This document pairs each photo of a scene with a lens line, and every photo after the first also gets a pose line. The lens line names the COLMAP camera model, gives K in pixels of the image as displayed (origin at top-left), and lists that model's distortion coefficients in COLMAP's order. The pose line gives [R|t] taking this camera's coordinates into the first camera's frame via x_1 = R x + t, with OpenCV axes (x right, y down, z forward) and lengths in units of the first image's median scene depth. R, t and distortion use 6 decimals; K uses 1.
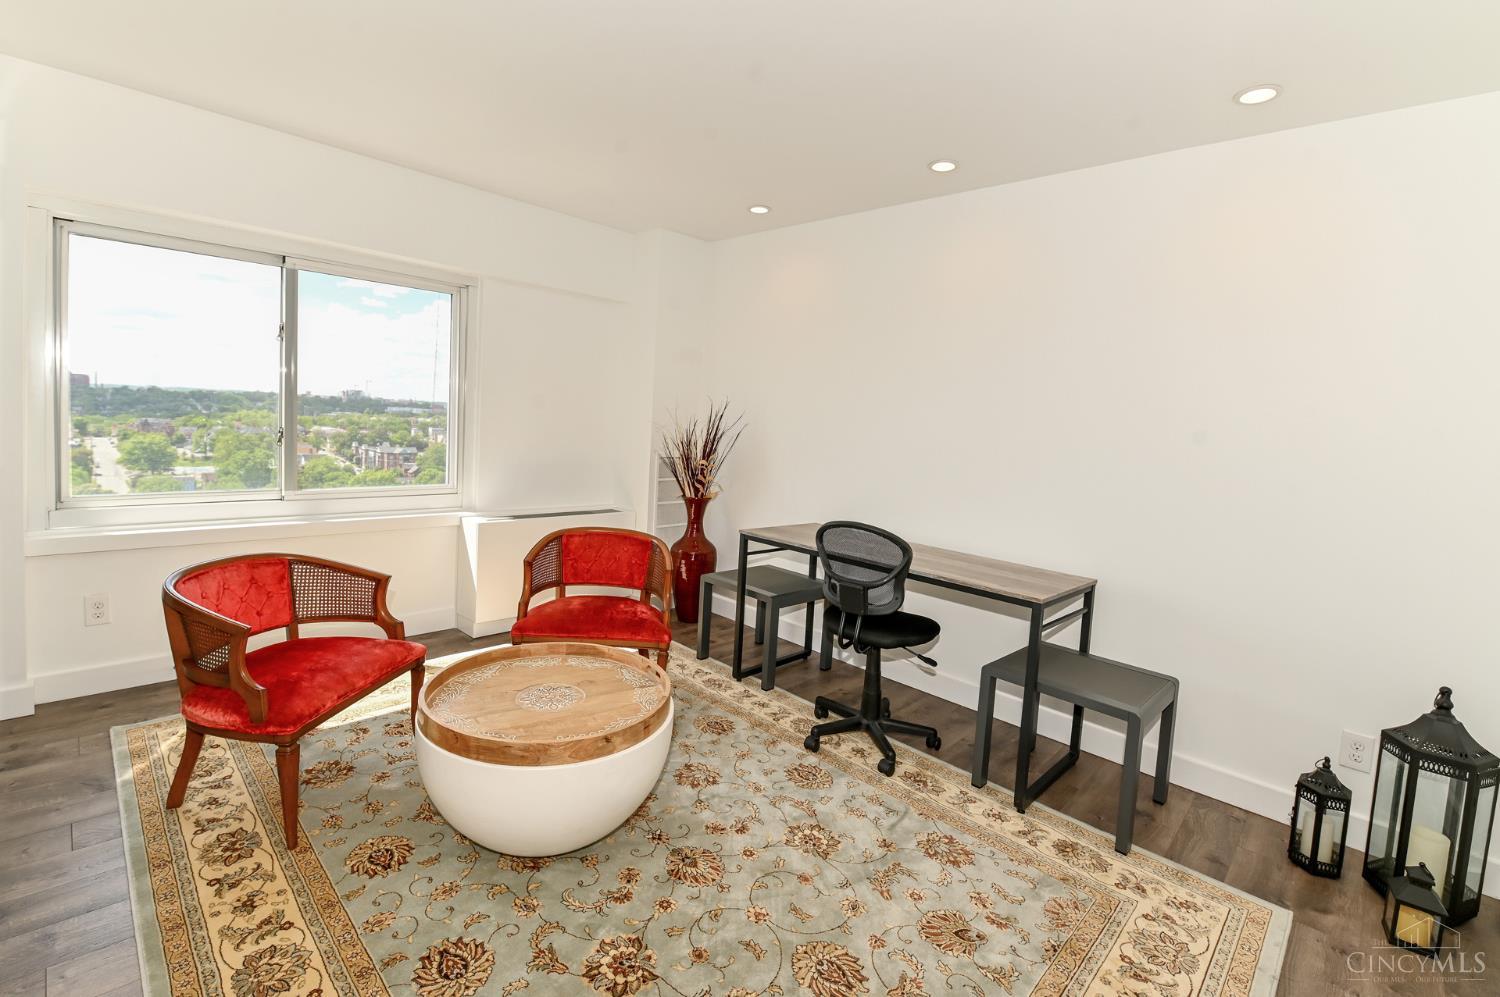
lens RADIAL K [[665.3, 0, 711.6], [0, 665.3, 430.5], [0, 0, 1]] dist [0.002112, -0.008340]
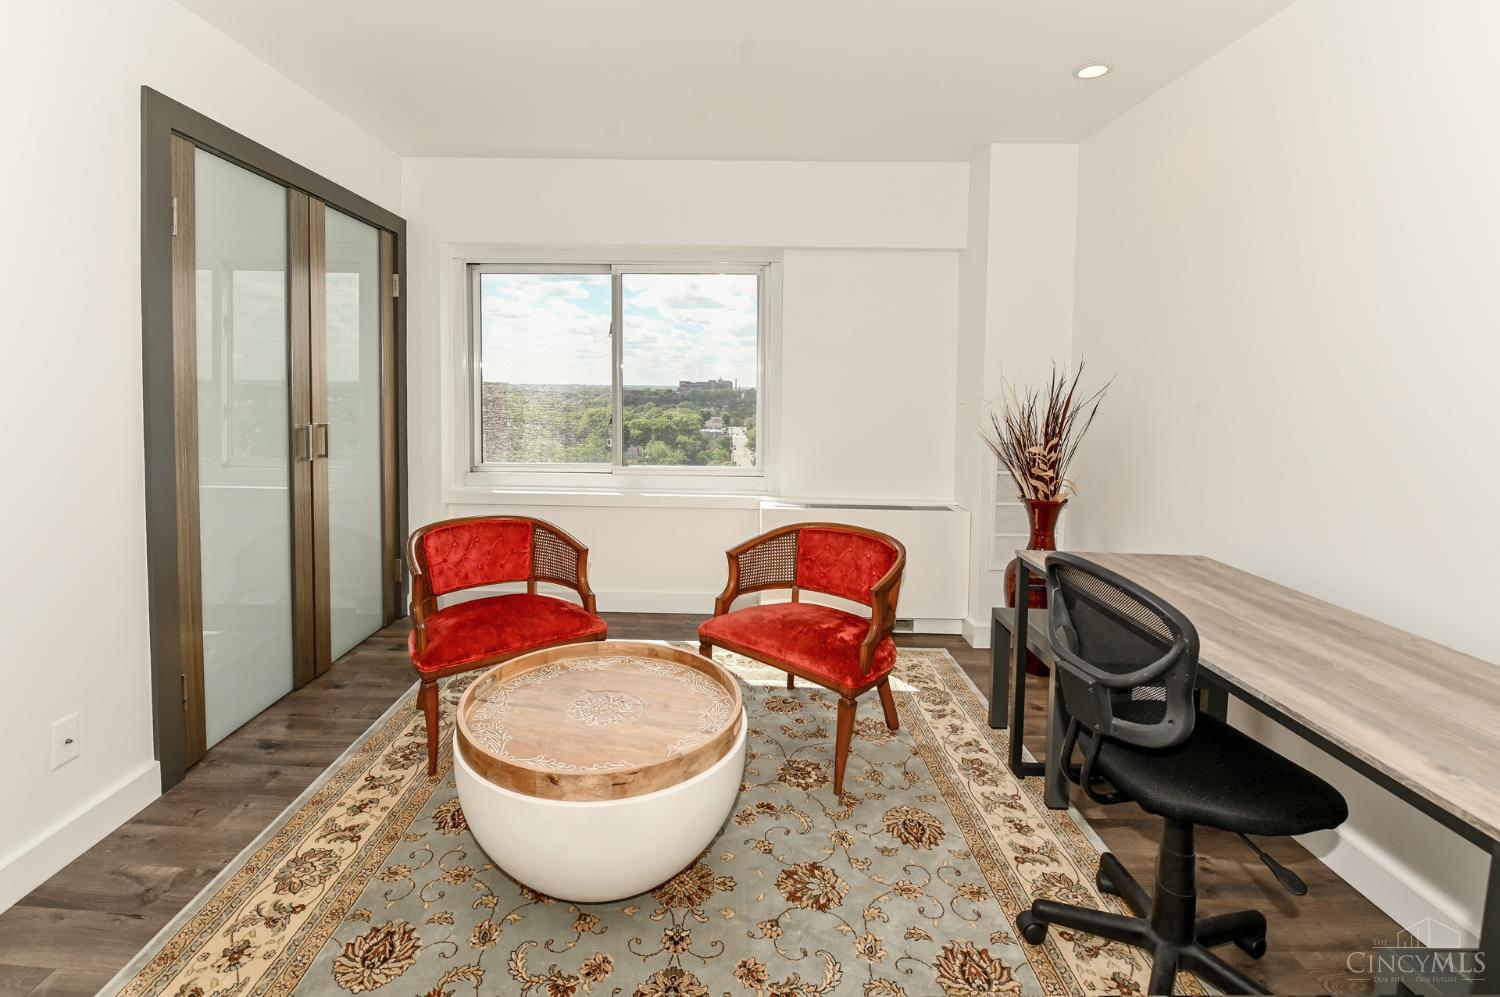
lens RADIAL K [[665.3, 0, 755.4], [0, 665.3, 408.2], [0, 0, 1]] dist [0.002112, -0.008340]
pose [[0.701881, -0.023182, -0.711916, 0.367706], [0.010536, 0.999699, -0.022165, 0.019194], [0.712216, 0.008057, 0.701914, 0.368580]]
